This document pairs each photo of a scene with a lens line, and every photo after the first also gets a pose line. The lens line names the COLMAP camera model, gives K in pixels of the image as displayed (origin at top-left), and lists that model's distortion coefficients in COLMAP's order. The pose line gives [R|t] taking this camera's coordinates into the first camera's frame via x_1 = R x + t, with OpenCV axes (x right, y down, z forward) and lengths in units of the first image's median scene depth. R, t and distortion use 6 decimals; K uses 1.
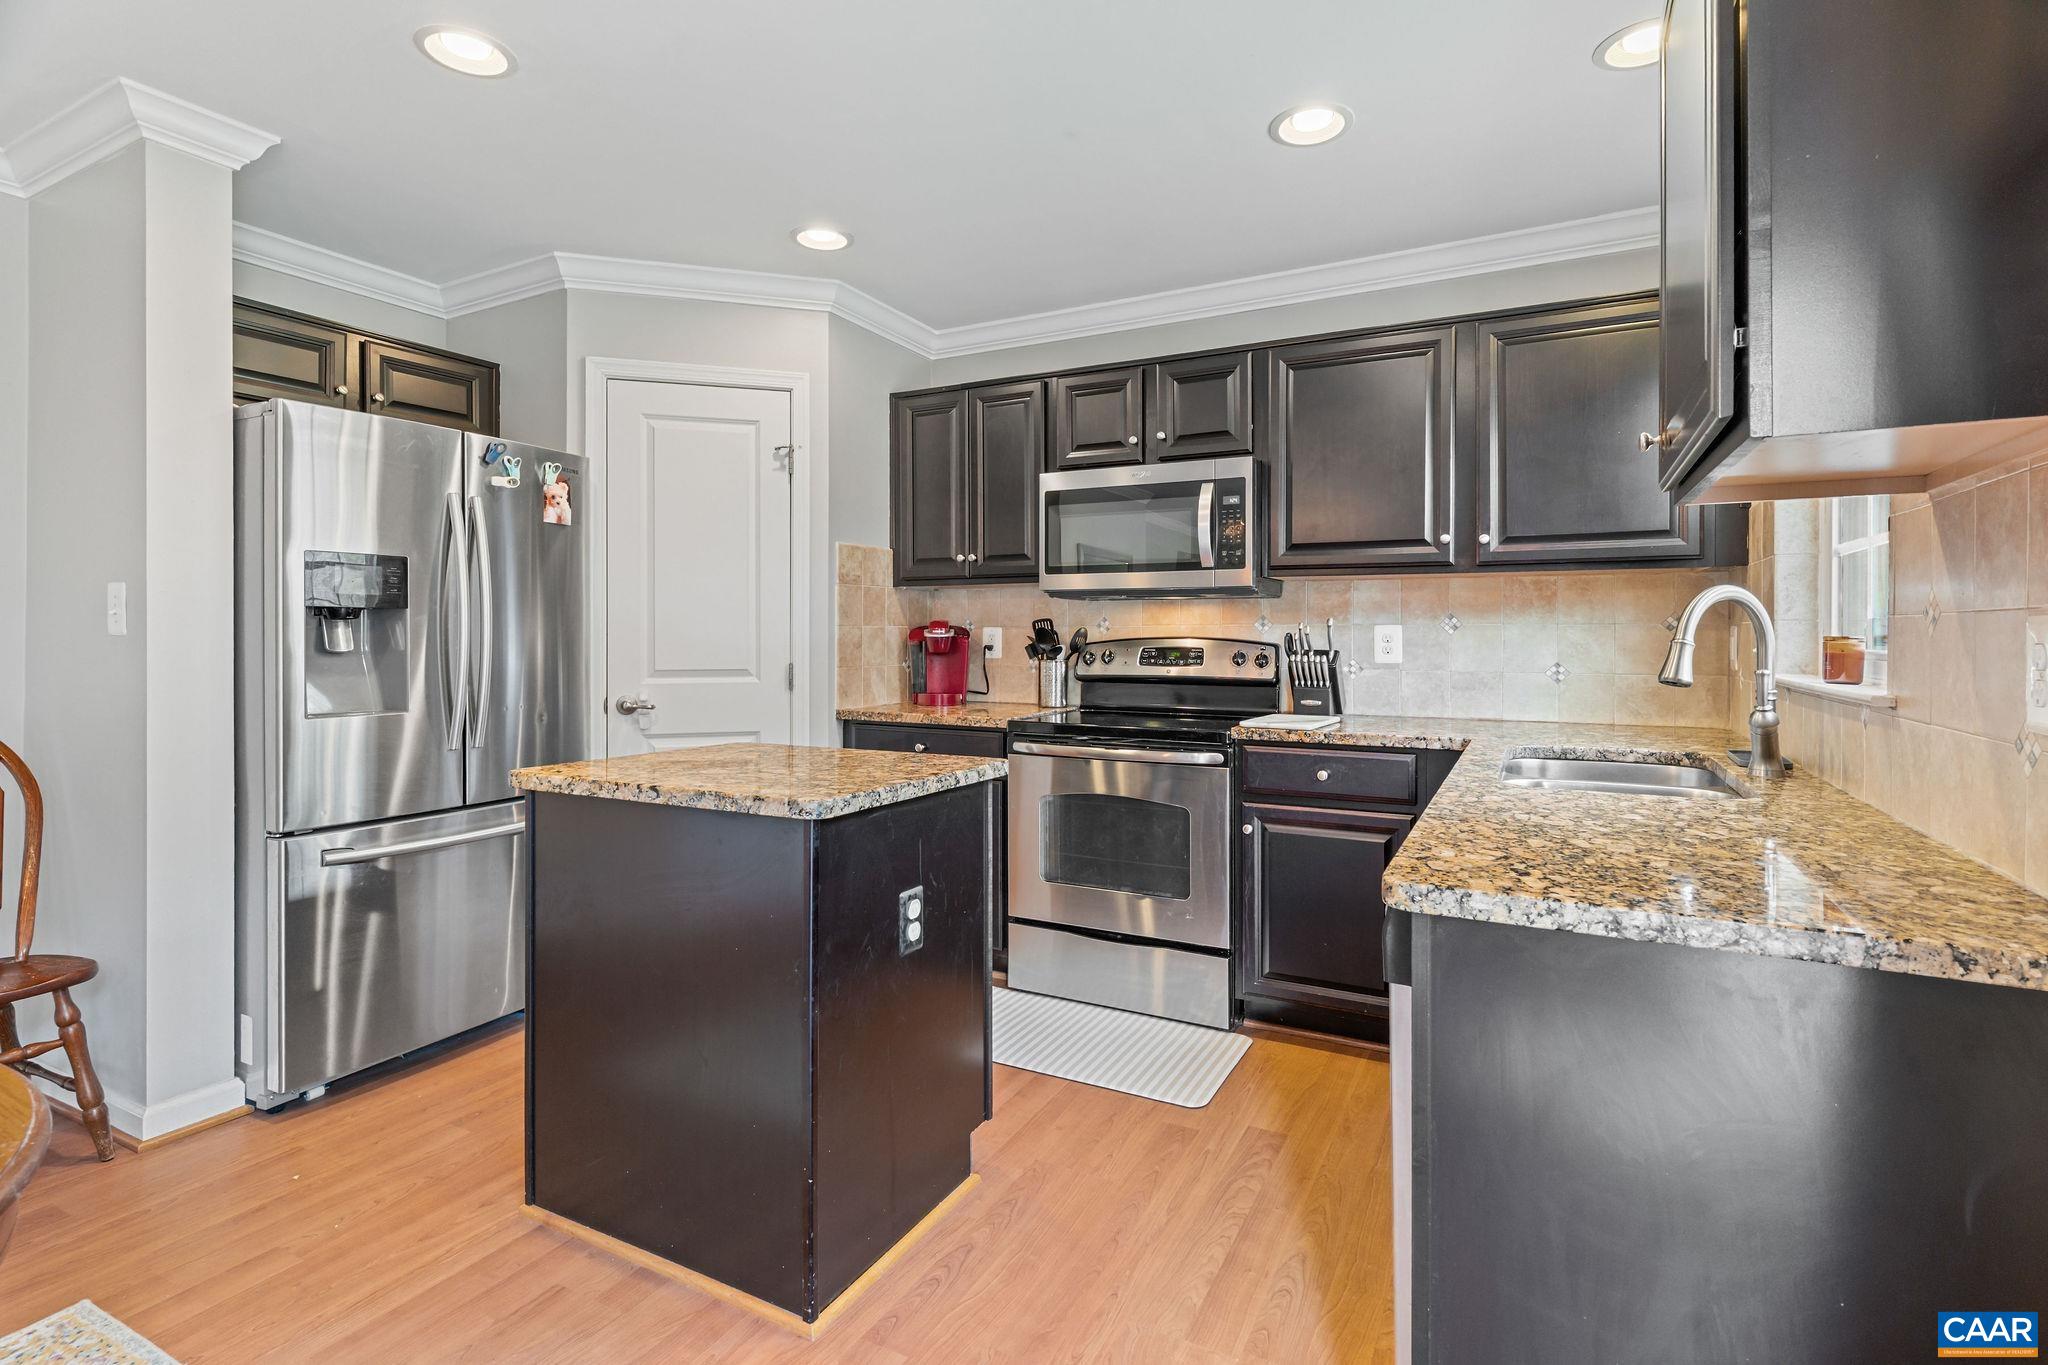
lens RADIAL K [[984.5, 0, 1020.1], [0, 984.5, 632.2], [0, 0, 1]] dist [-0.000432, -0.000088]
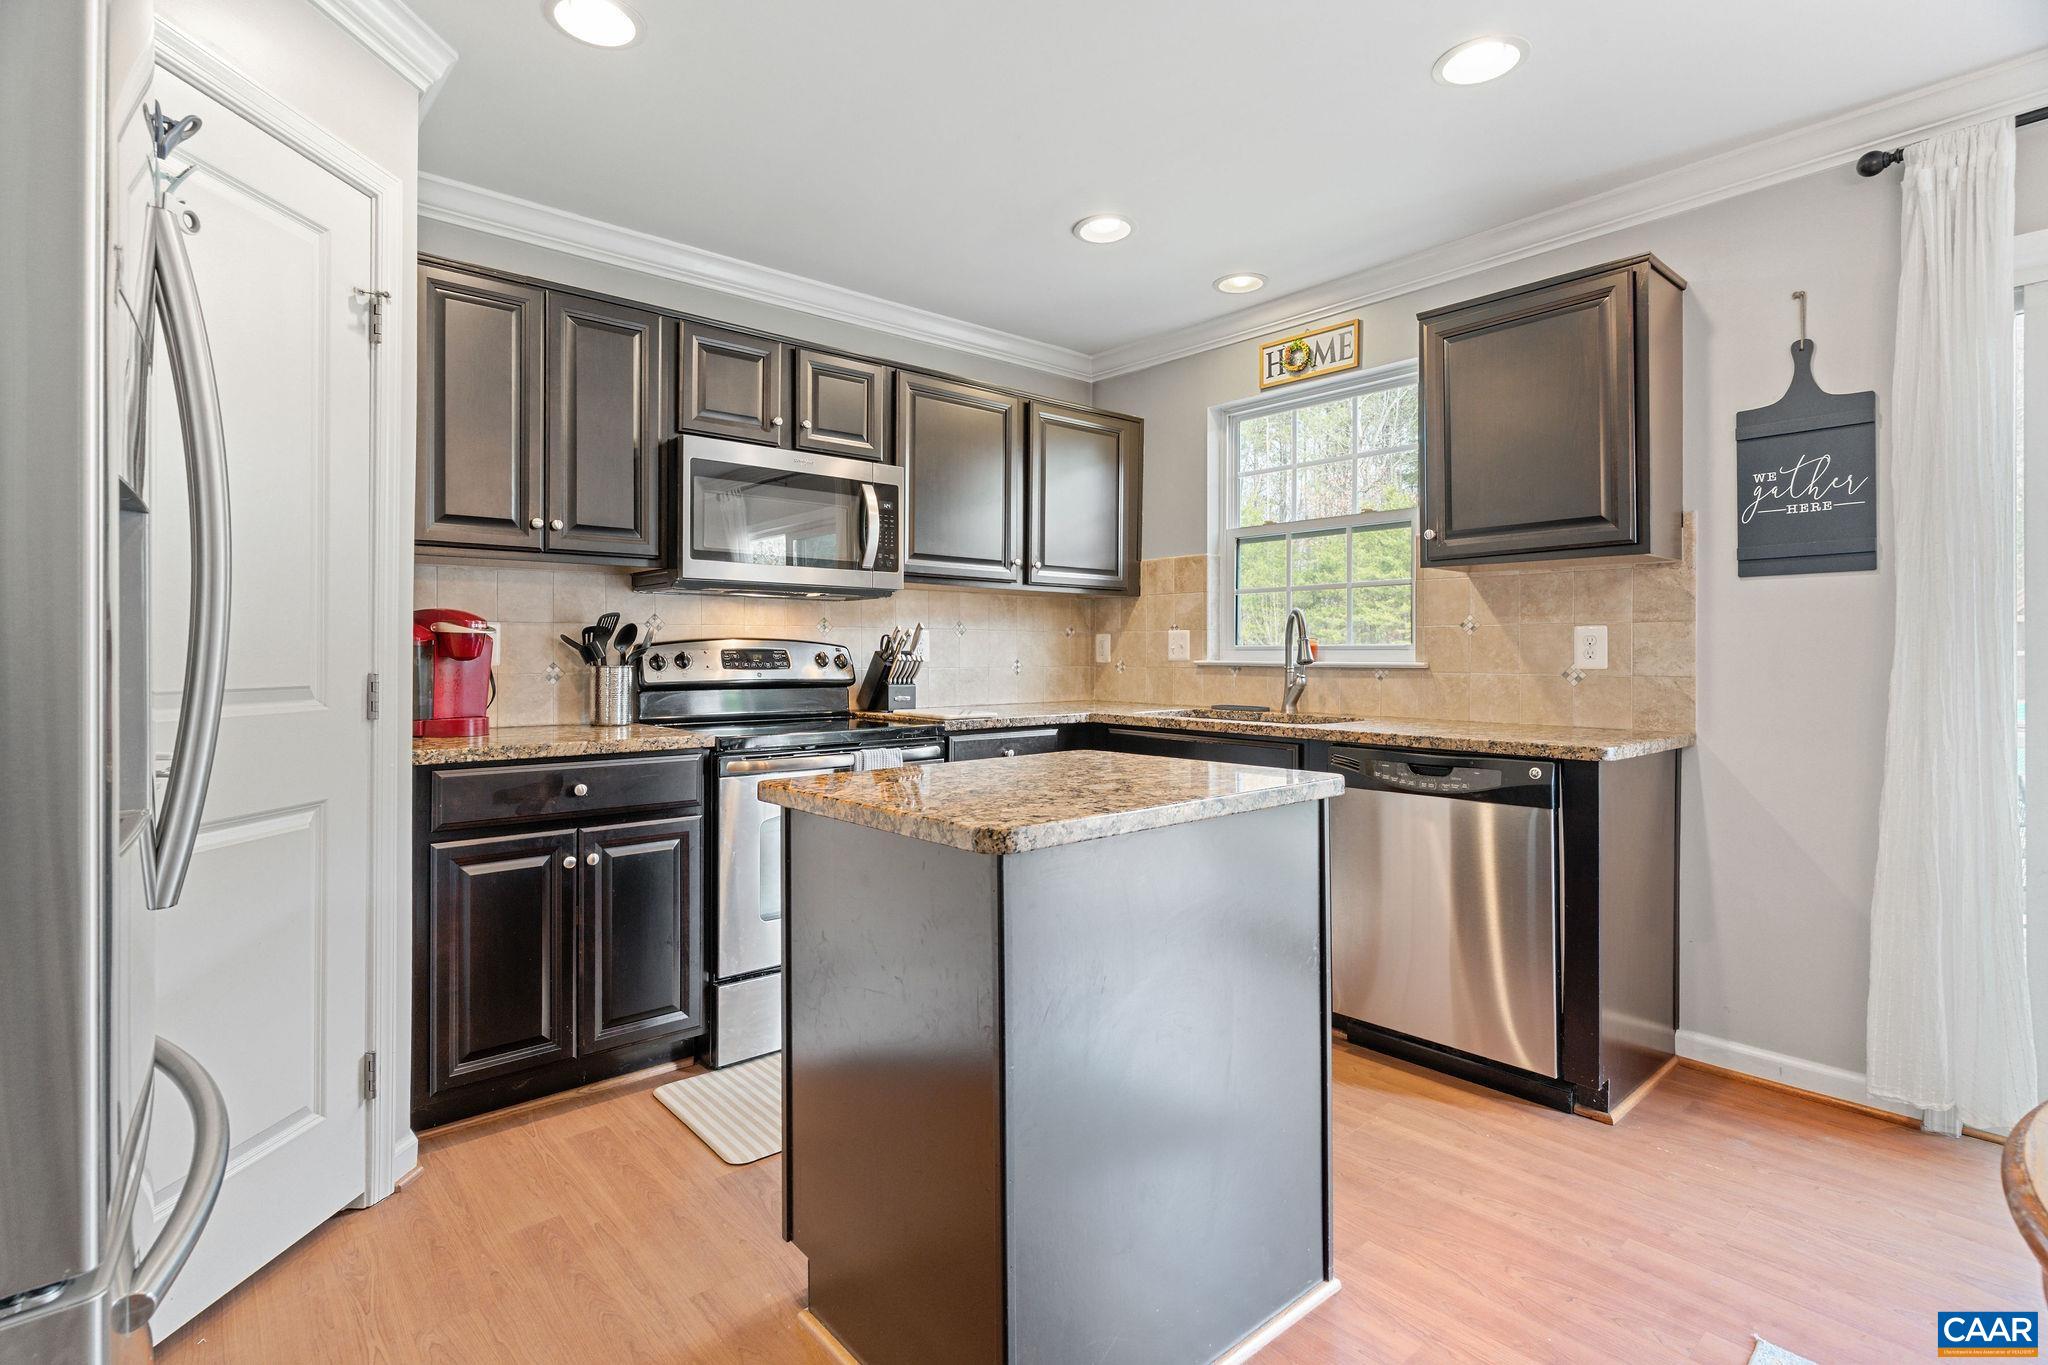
lens RADIAL K [[991.9, 0, 1015.1], [0, 991.9, 649.9], [0, 0, 1]] dist [-0.000323, -0.000291]
pose [[0.356078, 0.002783, 0.934452, -0.644813], [-0.002489, 0.999995, -0.002030, 0.017884], [-0.934453, -0.001603, 0.356084, 0.453652]]
